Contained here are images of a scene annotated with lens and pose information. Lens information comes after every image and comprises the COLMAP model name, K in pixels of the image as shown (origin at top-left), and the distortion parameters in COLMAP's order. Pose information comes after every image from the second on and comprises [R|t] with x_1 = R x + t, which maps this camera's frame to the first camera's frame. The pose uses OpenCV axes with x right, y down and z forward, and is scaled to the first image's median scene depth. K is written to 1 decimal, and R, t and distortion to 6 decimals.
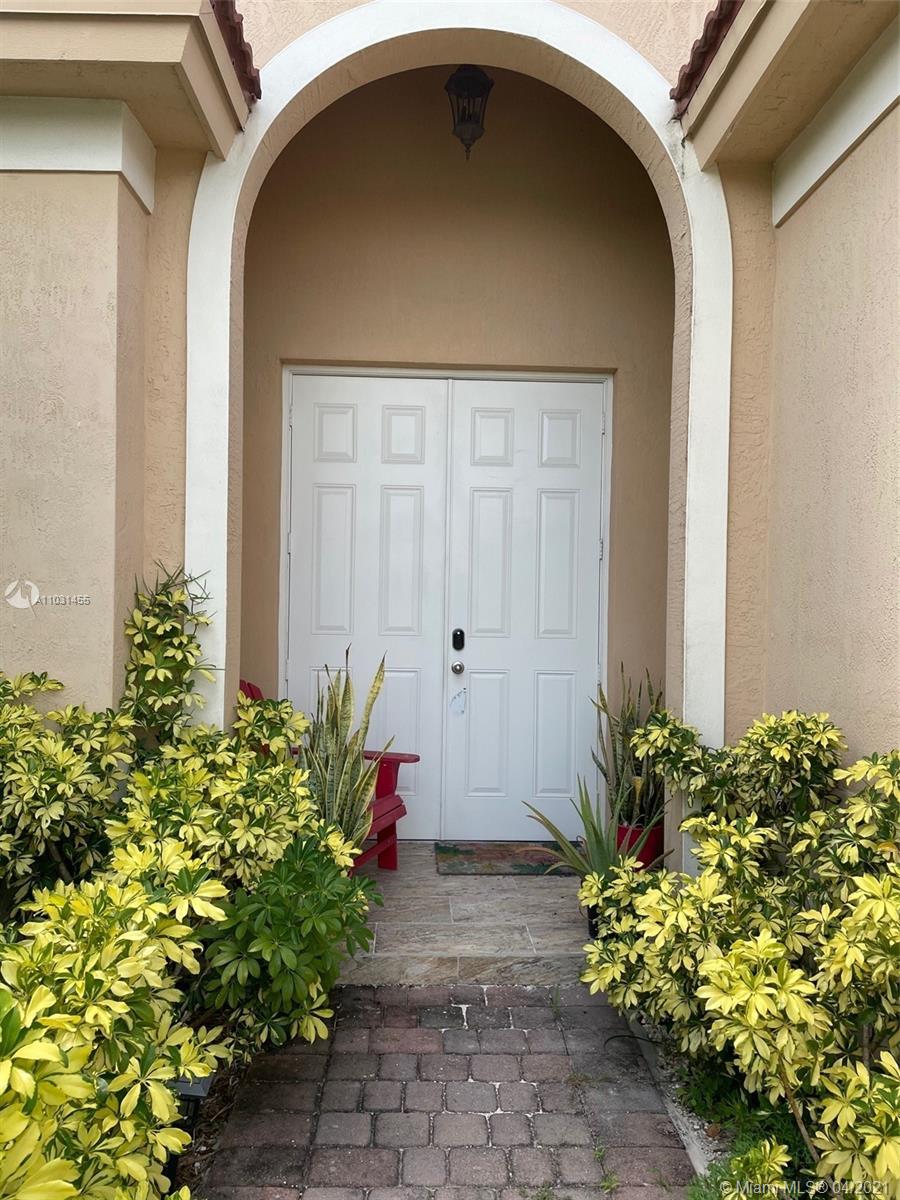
lens RADIAL K [[917.4, 0, 450.0], [0, 917.4, 600.0], [0, 0, 1]] dist [0.079562, -0.112106]
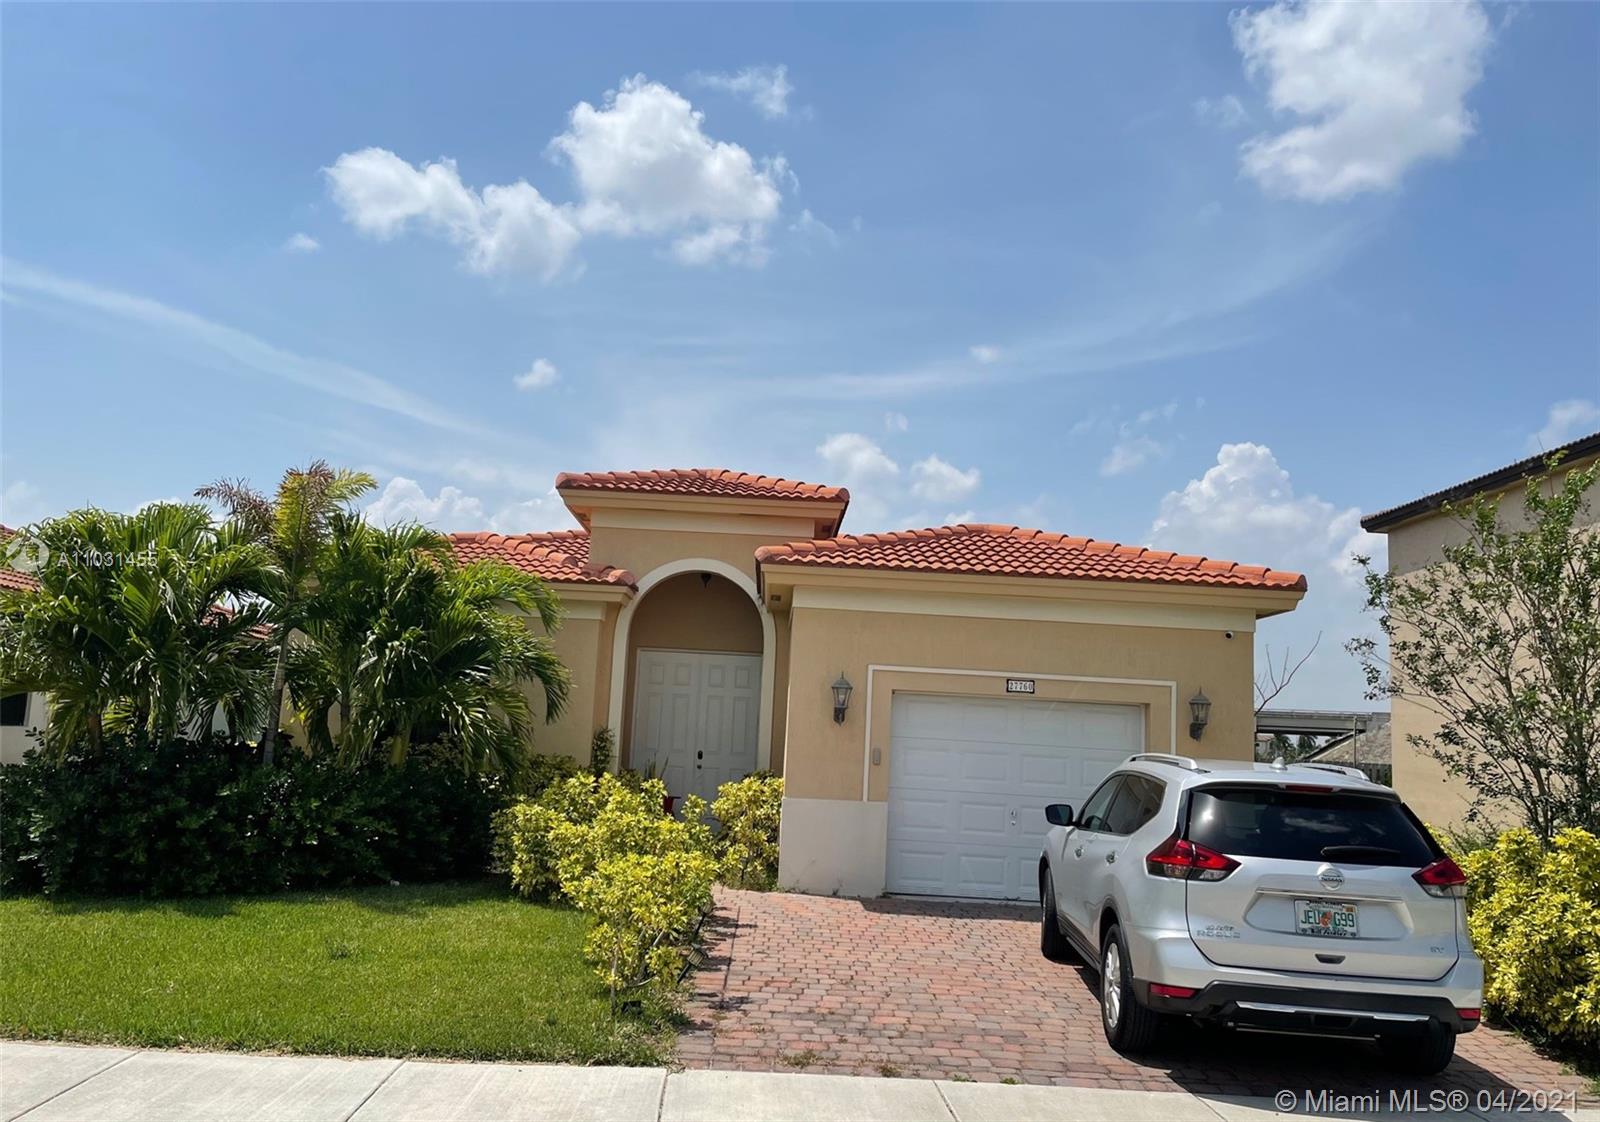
lens RADIAL K [[1123.8, 0, 800.0], [0, 1123.8, 561.0], [0, 0, 1]] dist [0.084985, -0.114963]
pose [[0.999479, 0.031748, -0.005771, 0.292422], [-0.032264, 0.986140, -0.162751, 0.011028], [0.000524, 0.162853, 0.986650, -2.222706]]
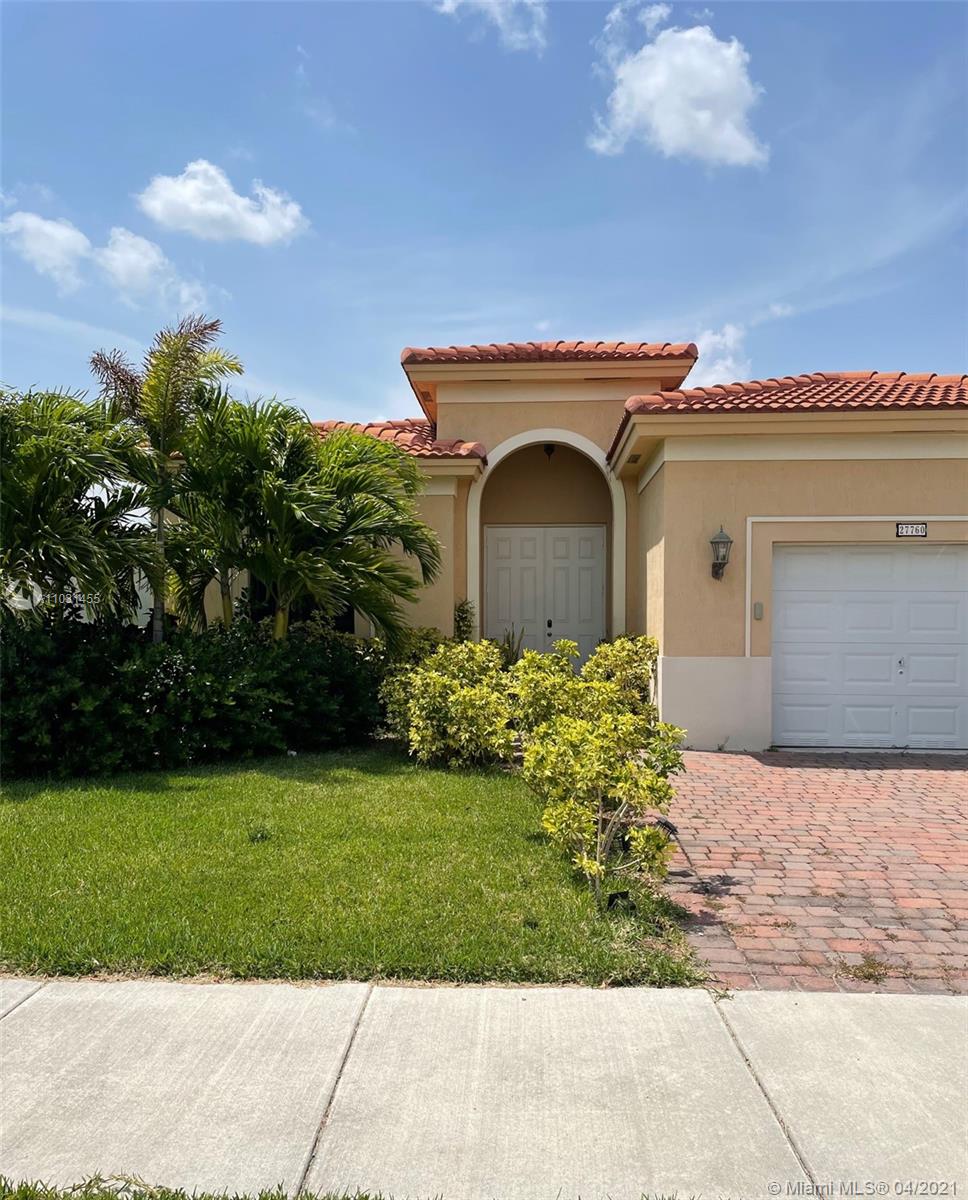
lens RADIAL K [[926.5, 0, 484.0], [0, 926.5, 600.0], [0, 0, 1]] dist [0.076951, -0.111722]
pose [[0.995727, -0.017486, -0.090678, 0.065506], [0.014881, 0.999459, -0.029325, 0.051134], [0.091141, 0.027851, 0.995448, -1.748088]]
